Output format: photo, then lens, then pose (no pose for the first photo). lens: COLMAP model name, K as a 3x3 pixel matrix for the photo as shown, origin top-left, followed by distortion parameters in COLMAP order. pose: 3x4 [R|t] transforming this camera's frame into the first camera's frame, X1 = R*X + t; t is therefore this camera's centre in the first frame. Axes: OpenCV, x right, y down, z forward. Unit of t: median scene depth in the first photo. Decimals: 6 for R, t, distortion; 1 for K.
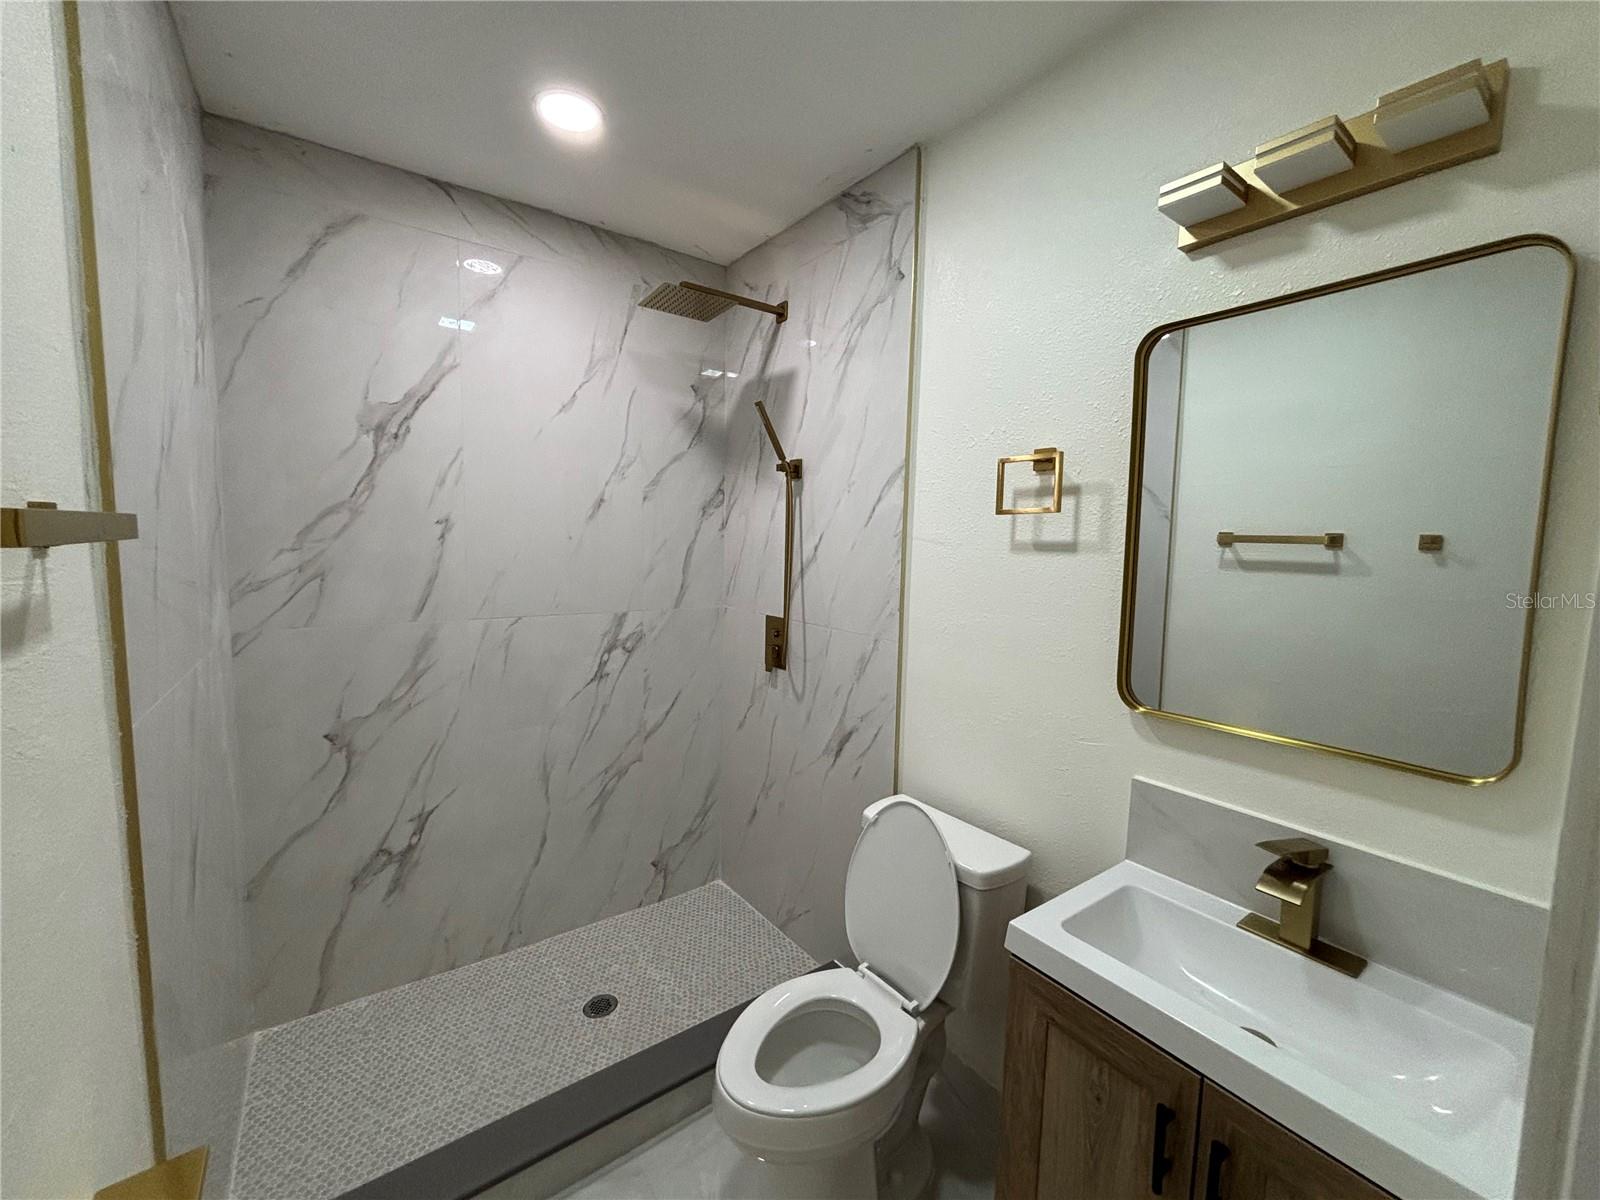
lens RADIAL K [[644.8, 0, 797.0], [0, 644.8, 597.0], [0, 0, 1]] dist [0.006474, -0.000994]
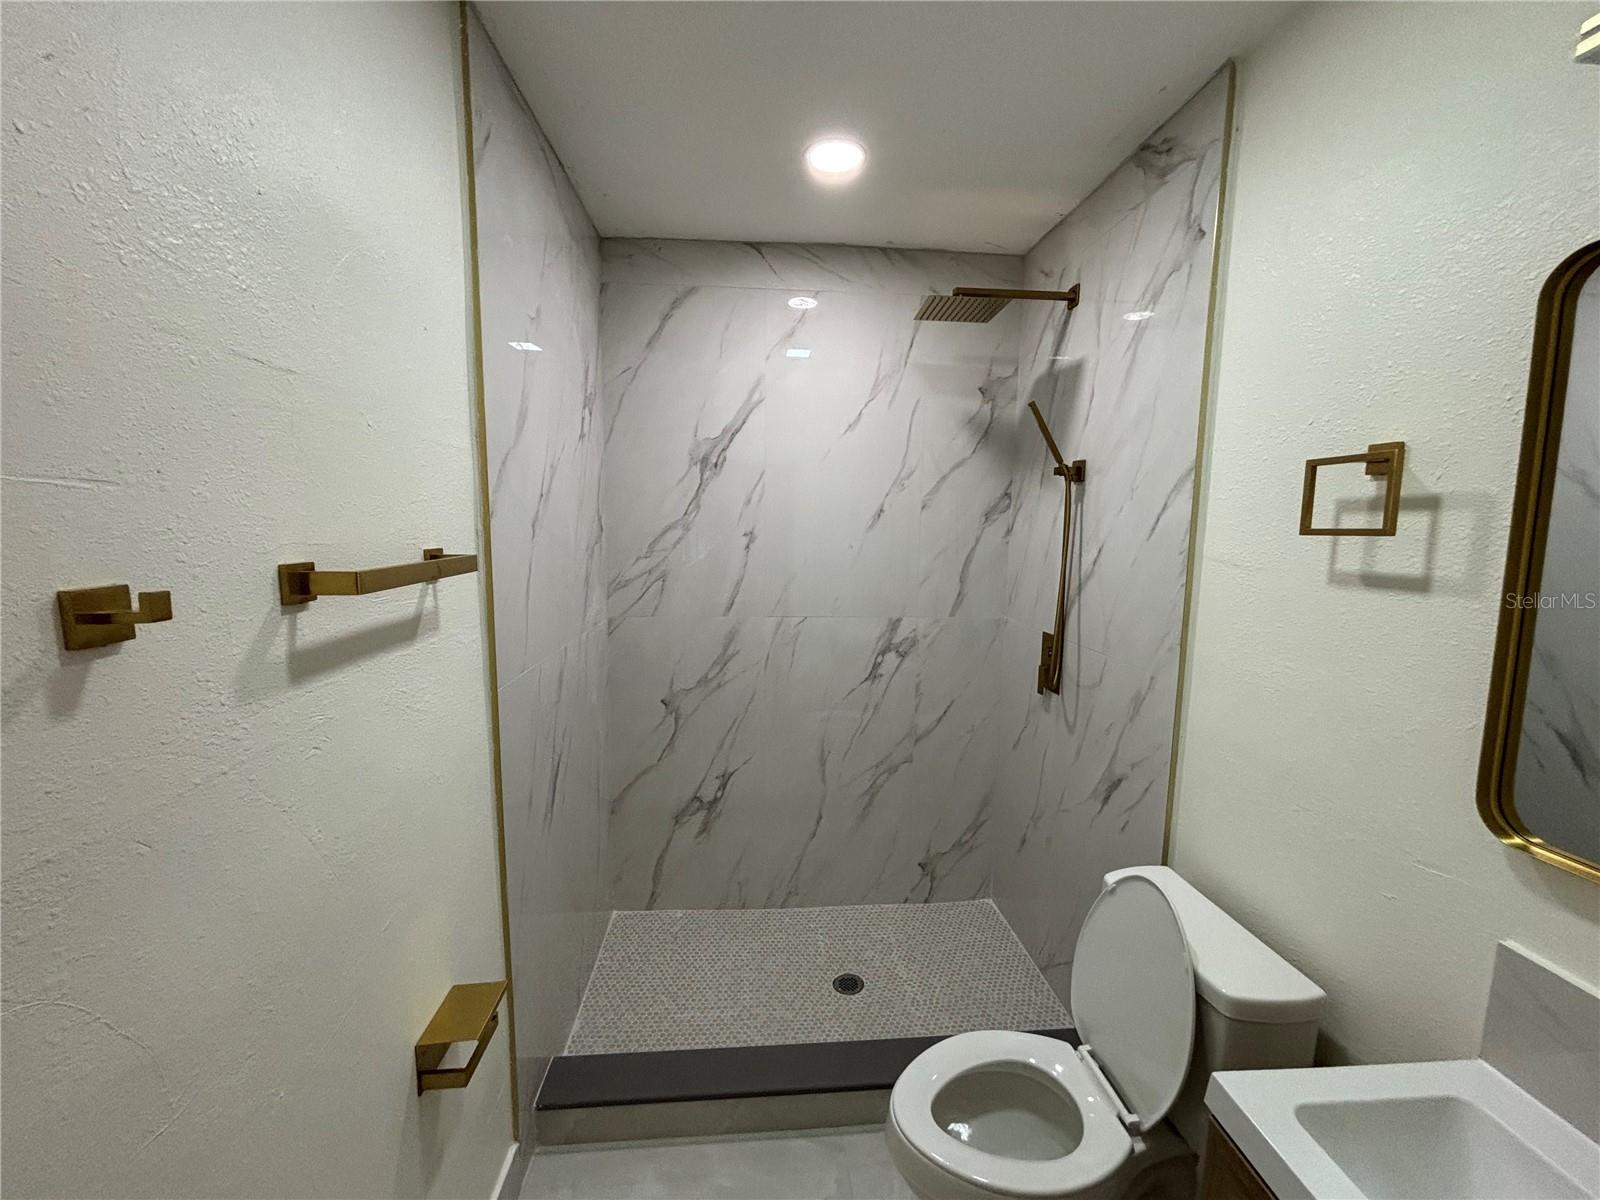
lens RADIAL K [[643.7, 0, 800.6], [0, 643.7, 596.5], [0, 0, 1]] dist [0.014927, 0.000521]
pose [[0.855911, 0.050538, -0.514647, 0.153278], [-0.042005, 0.998719, 0.028215, -0.039715], [0.515414, -0.002531, 0.856938, 0.036392]]
